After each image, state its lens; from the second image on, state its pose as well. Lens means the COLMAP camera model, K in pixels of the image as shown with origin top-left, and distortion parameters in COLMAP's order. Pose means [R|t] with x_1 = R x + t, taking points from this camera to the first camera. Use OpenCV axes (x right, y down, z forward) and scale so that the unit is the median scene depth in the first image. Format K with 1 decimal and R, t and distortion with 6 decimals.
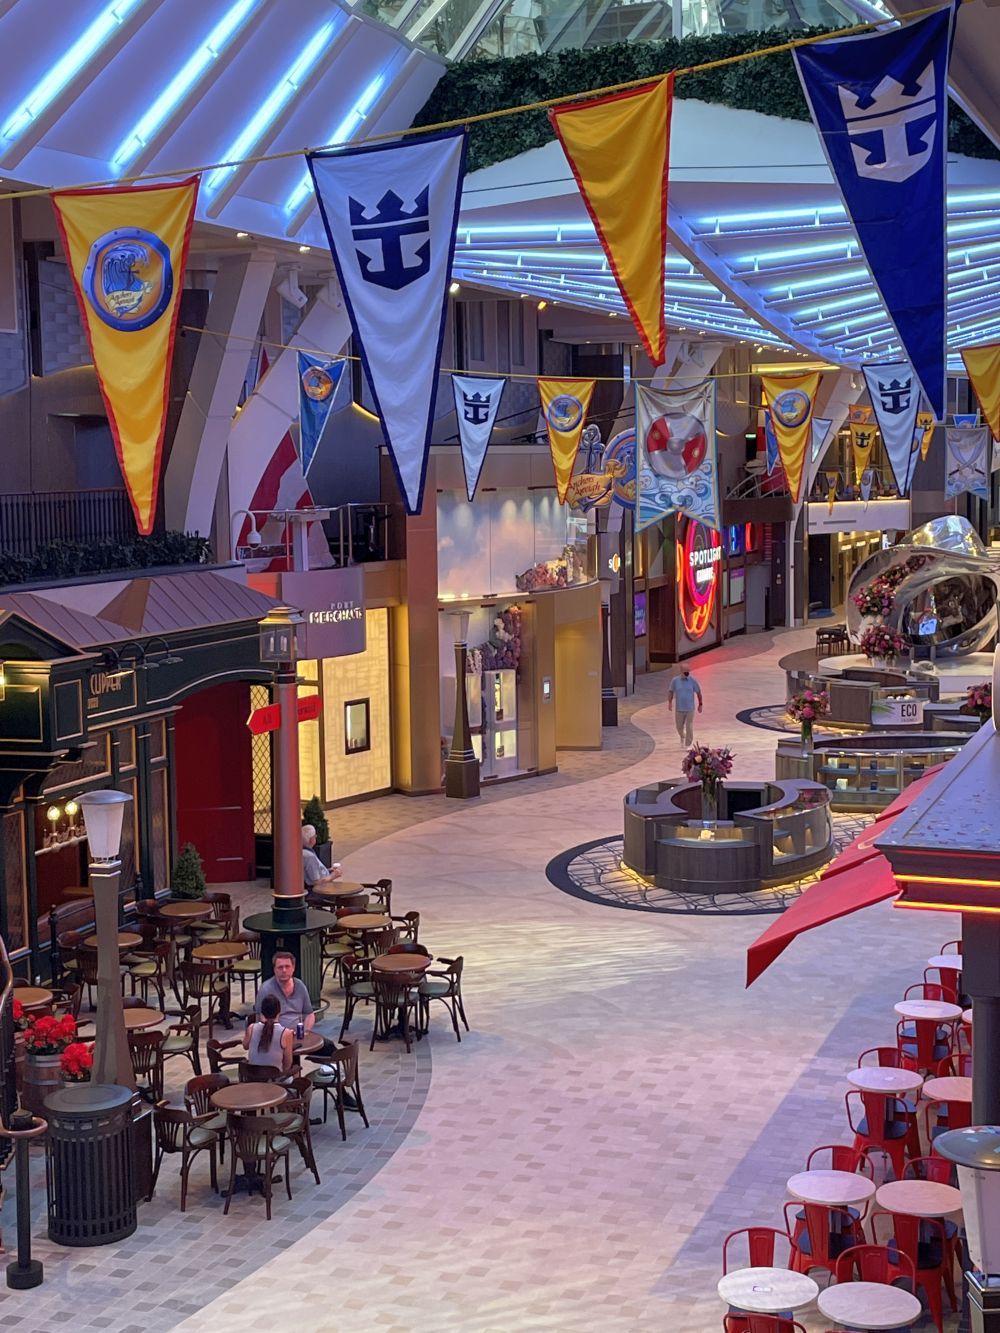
lens RADIAL K [[2010.2, 0, 500.0], [0, 2010.2, 666.5], [0, 0, 1]] dist [0.081128, 0.003389]
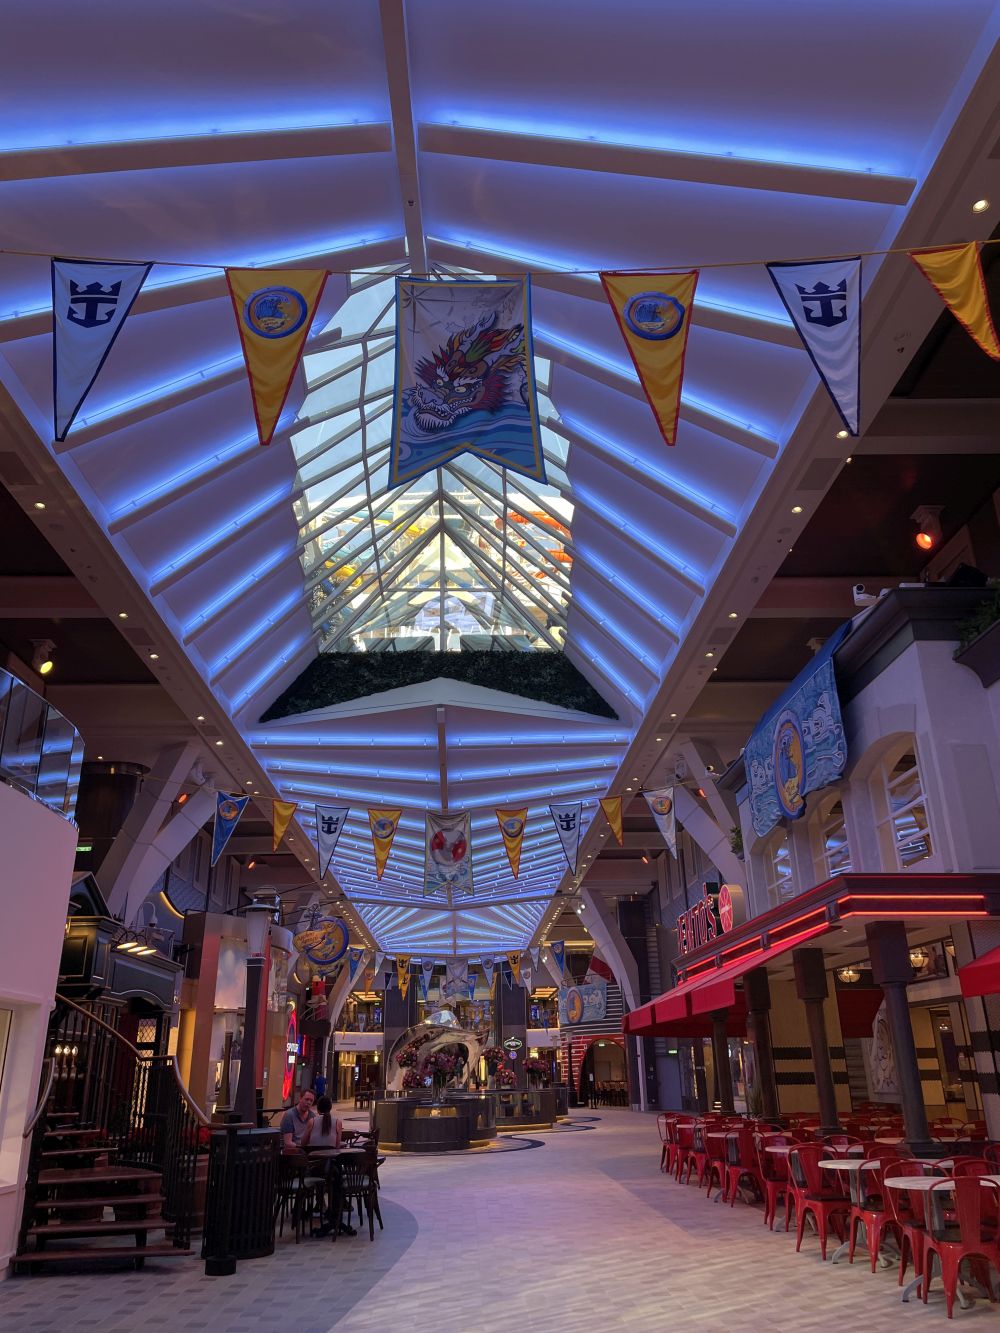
lens RADIAL K [[1000.8, 0, 500.0], [0, 1000.8, 666.5], [0, 0, 1]] dist [0.066122, -0.001834]
pose [[0.925450, 0.139501, 0.352253, -0.206061], [0.044037, 0.883837, -0.465717, 0.165671], [-0.376302, 0.446510, 0.811804, 0.186703]]
